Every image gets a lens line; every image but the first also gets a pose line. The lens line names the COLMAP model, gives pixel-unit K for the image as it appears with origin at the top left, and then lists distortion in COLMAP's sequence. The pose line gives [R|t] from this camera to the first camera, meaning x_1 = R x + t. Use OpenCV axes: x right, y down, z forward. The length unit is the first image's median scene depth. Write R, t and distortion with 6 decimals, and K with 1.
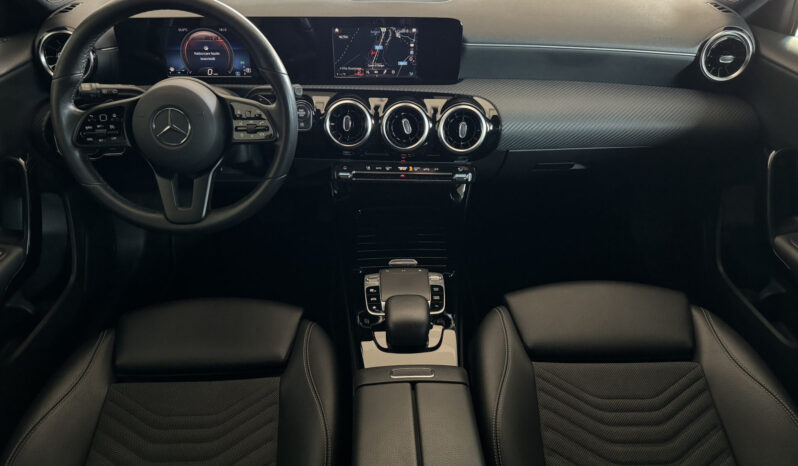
lens RADIAL K [[559.7, 0, 393.0], [0, 559.7, 249.3], [0, 0, 1]] dist [0.049472, -0.001755]
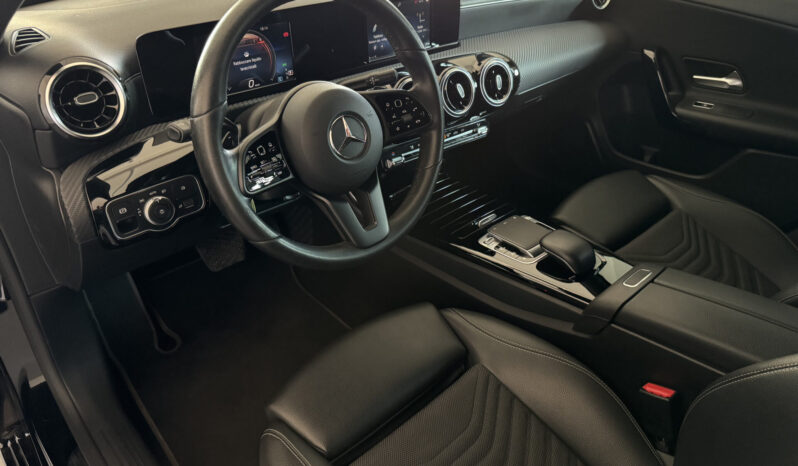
lens RADIAL K [[559.7, 0, 393.0], [0, 559.7, 249.3], [0, 0, 1]] dist [0.049472, -0.001755]
pose [[0.750837, -0.367270, 0.548959, -0.721073], [0.372931, 0.921717, 0.106581, -0.105295], [-0.545129, 0.124699, 0.829026, 0.246397]]
